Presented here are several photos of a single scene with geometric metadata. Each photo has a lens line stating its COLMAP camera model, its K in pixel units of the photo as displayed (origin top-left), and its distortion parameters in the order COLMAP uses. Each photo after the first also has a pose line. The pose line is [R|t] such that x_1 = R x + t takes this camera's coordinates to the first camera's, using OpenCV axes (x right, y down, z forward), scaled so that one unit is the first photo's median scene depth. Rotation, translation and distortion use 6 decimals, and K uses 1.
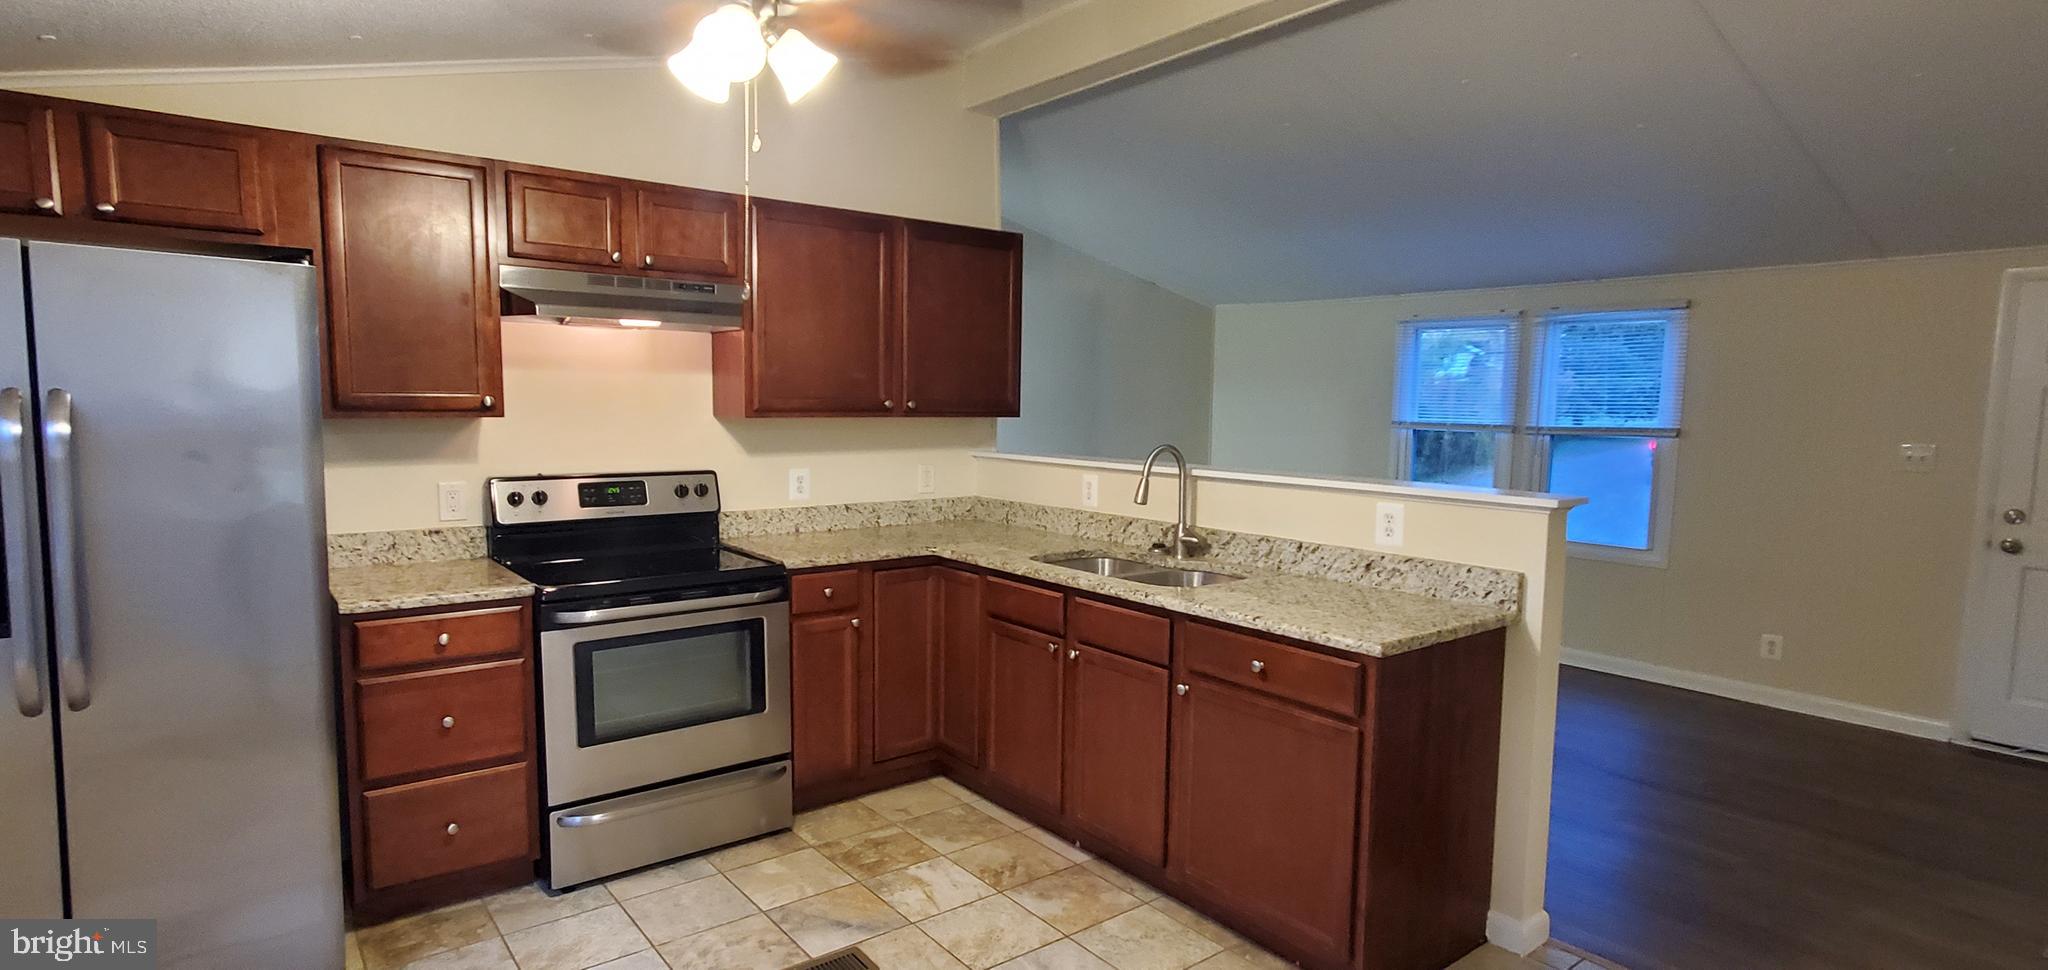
lens RADIAL K [[1031.8, 0, 1030.1], [0, 1031.8, 506.5], [0, 0, 1]] dist [0.001906, 0.000360]
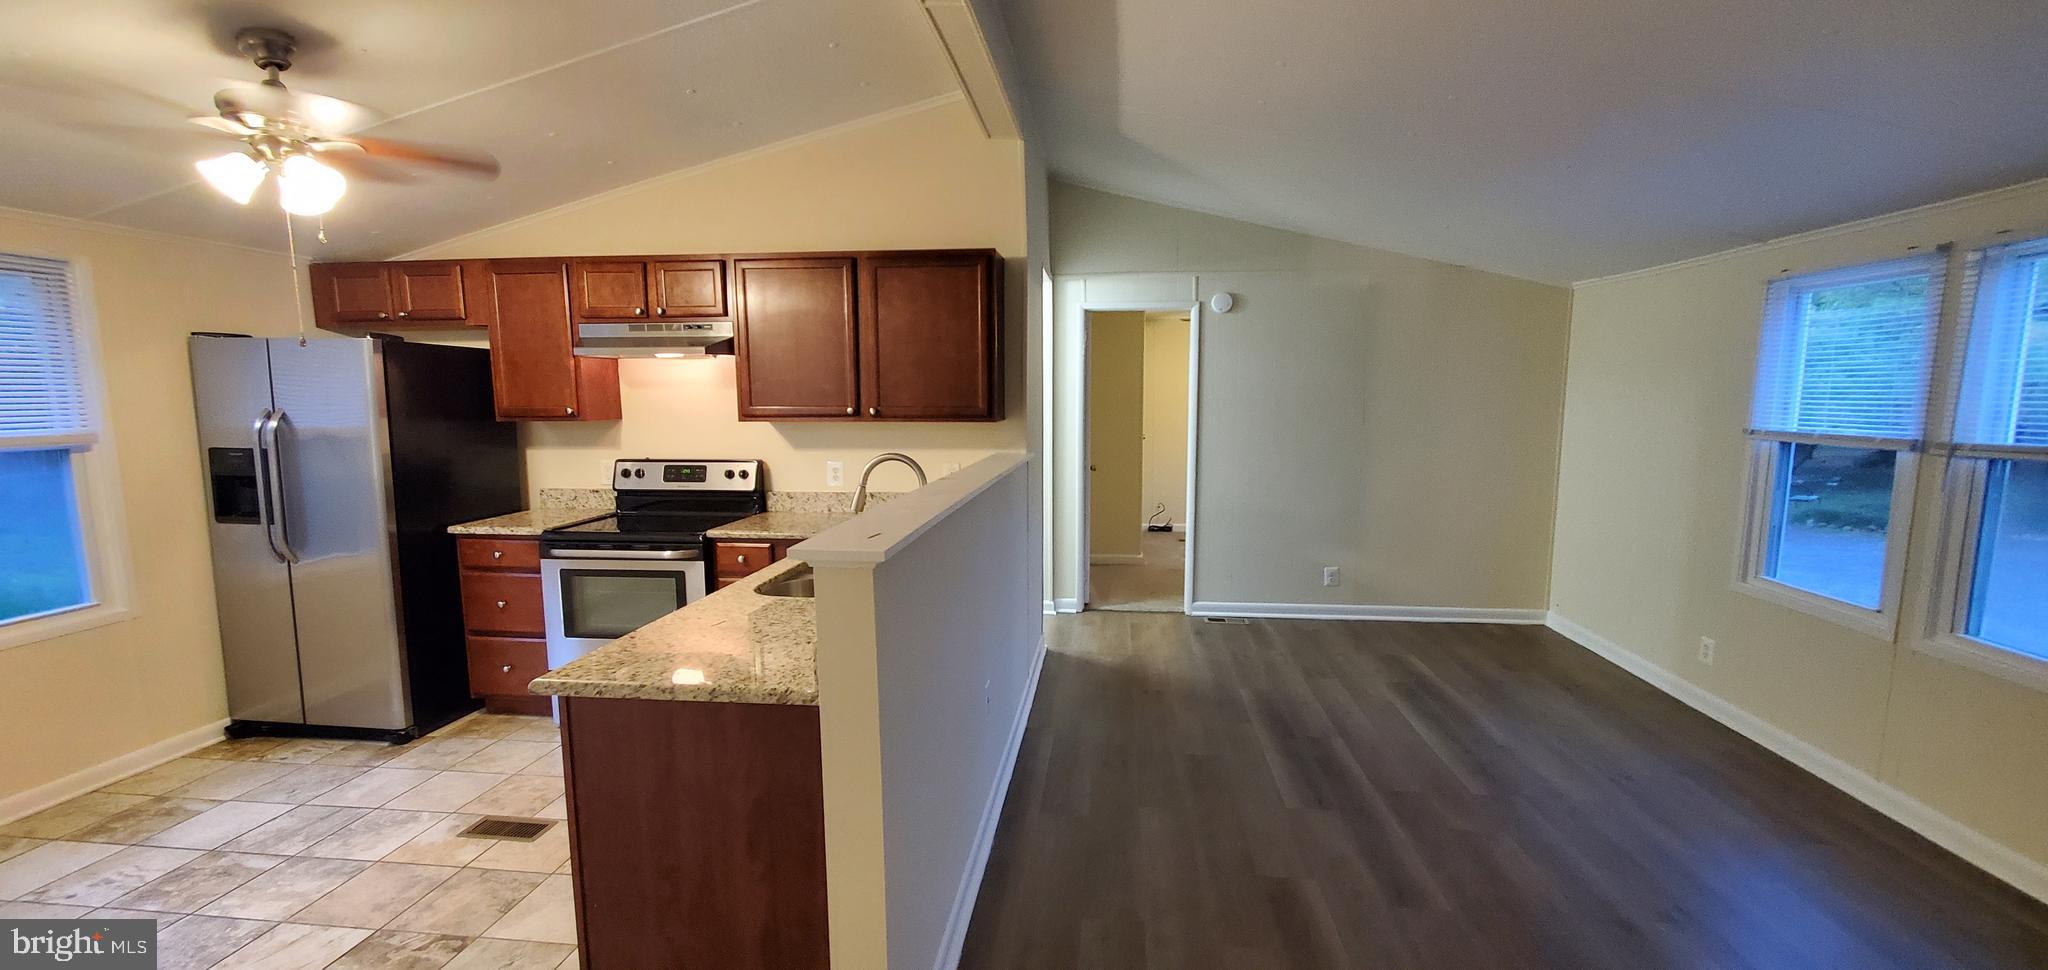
lens RADIAL K [[816.7, 0, 1026.2], [0, 816.7, 501.1], [0, 0, 1]] dist [-0.000193, -0.000338]
pose [[0.705403, 0.074817, -0.704846, 0.778903], [-0.062622, 0.997103, 0.043168, -0.055511], [0.706034, 0.013688, 0.708045, 0.544143]]
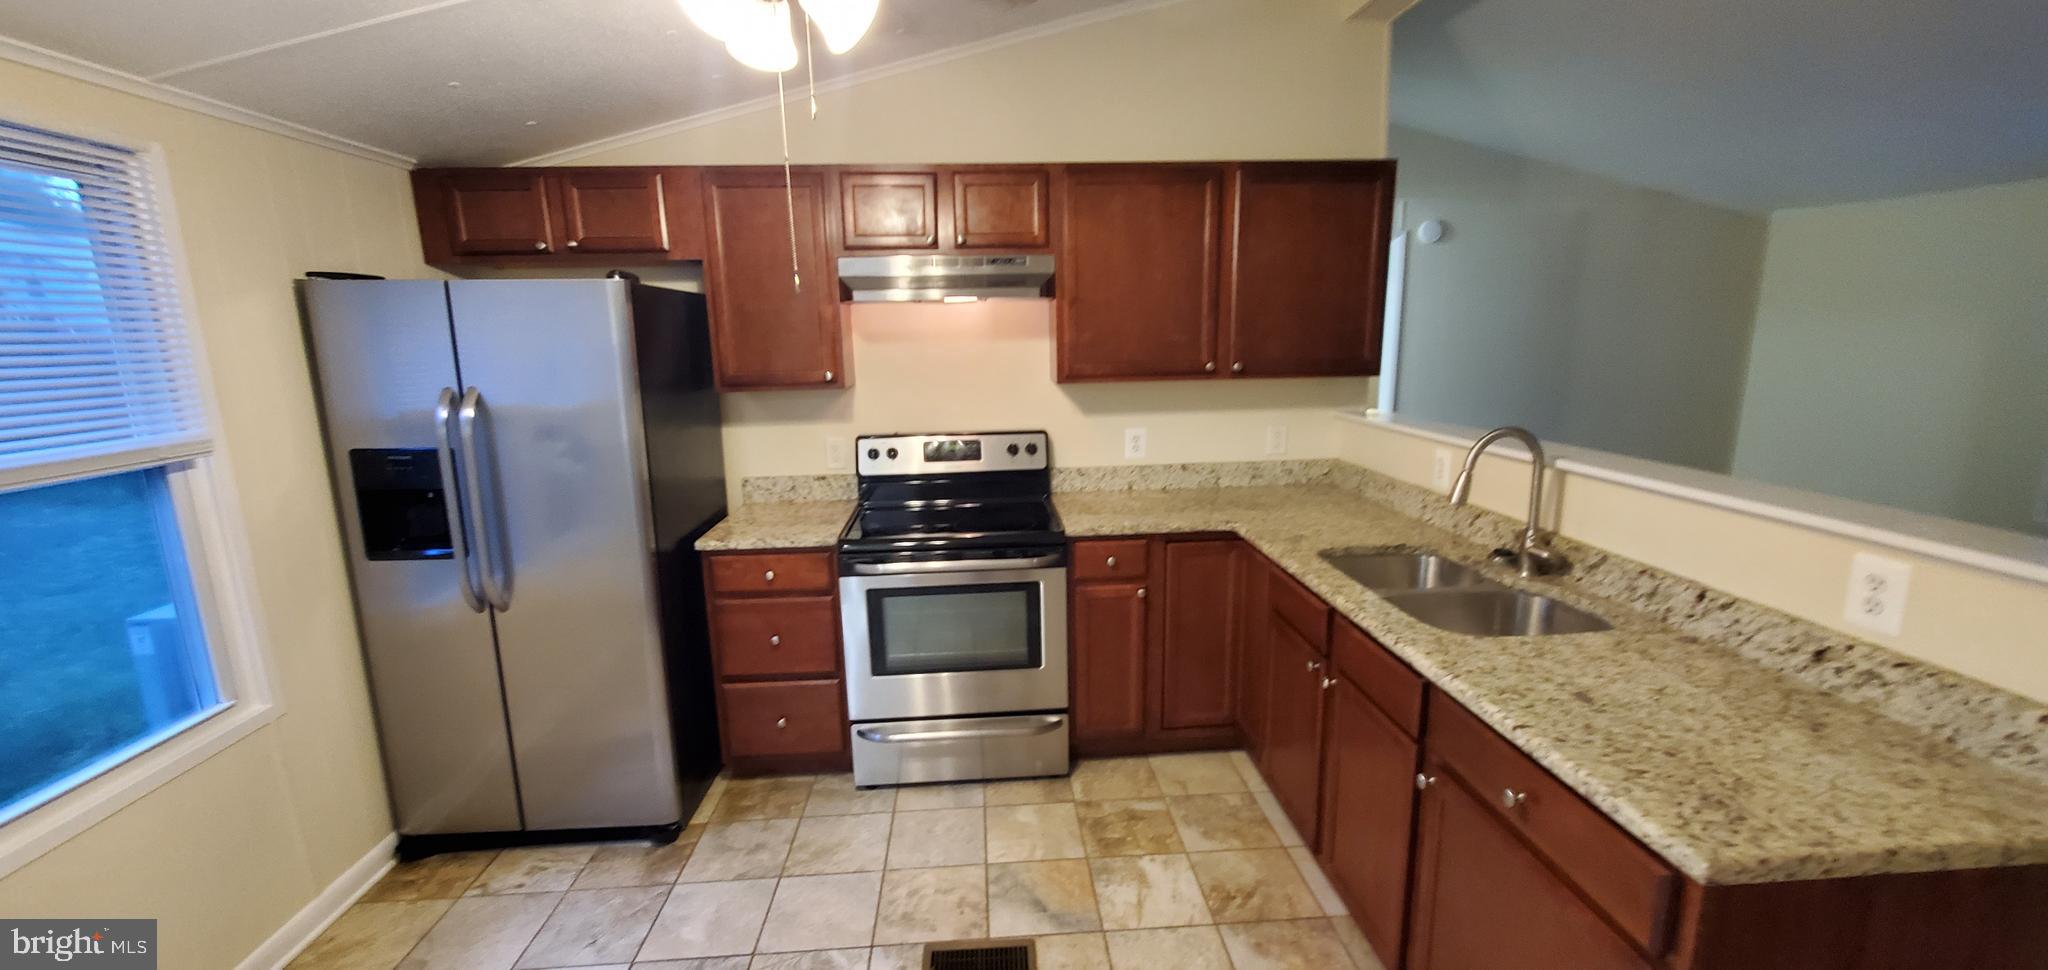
lens RADIAL K [[816.7, 0, 1026.2], [0, 816.7, 501.1], [0, 0, 1]] dist [-0.000193, -0.000338]
pose [[0.820667, 0.087718, -0.564633, 0.185741], [-0.028122, 0.993150, 0.113416, -0.064568], [0.570714, -0.077198, 0.817512, 0.312293]]
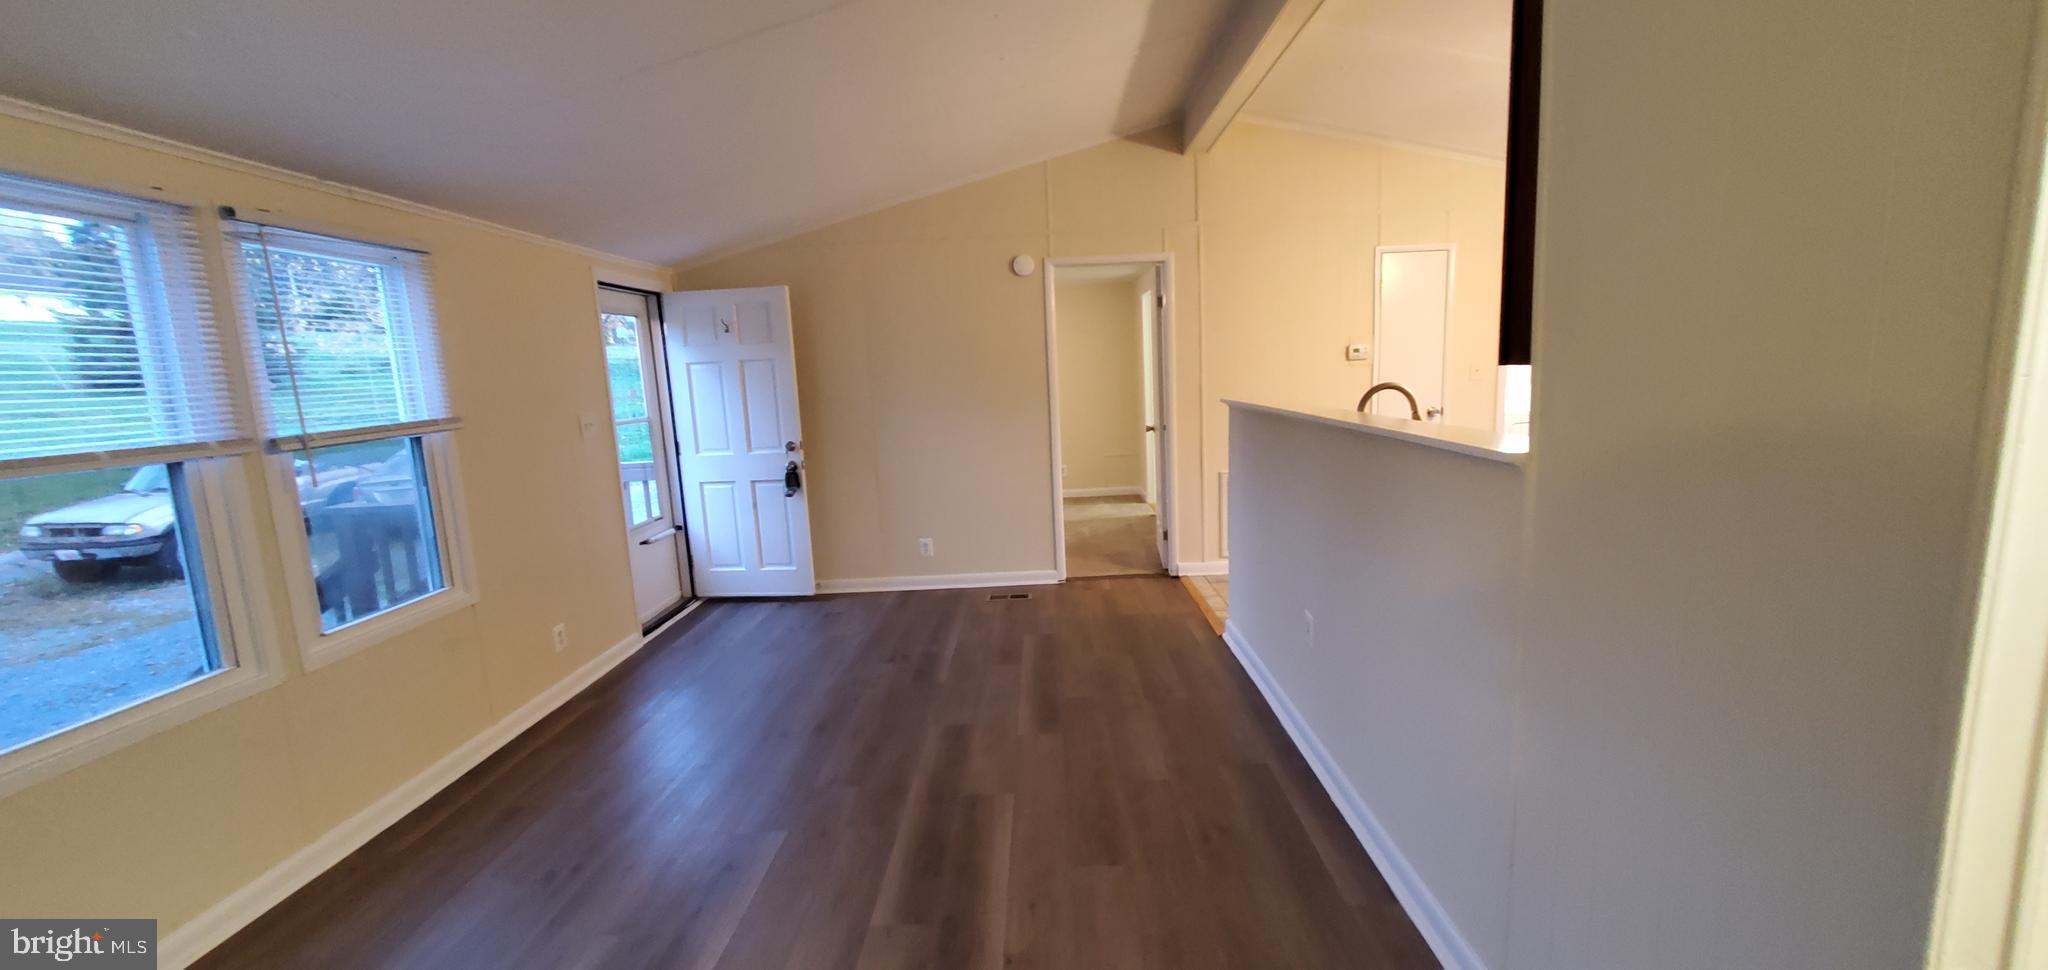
lens RADIAL K [[816.7, 0, 1026.2], [0, 816.7, 501.1], [0, 0, 1]] dist [-0.000193, -0.000338]
pose [[-0.768210, -0.078059, 0.635421, -0.121048], [0.106498, 0.963127, 0.247070, -0.189326], [-0.631278, 0.257473, -0.731571, 1.878681]]
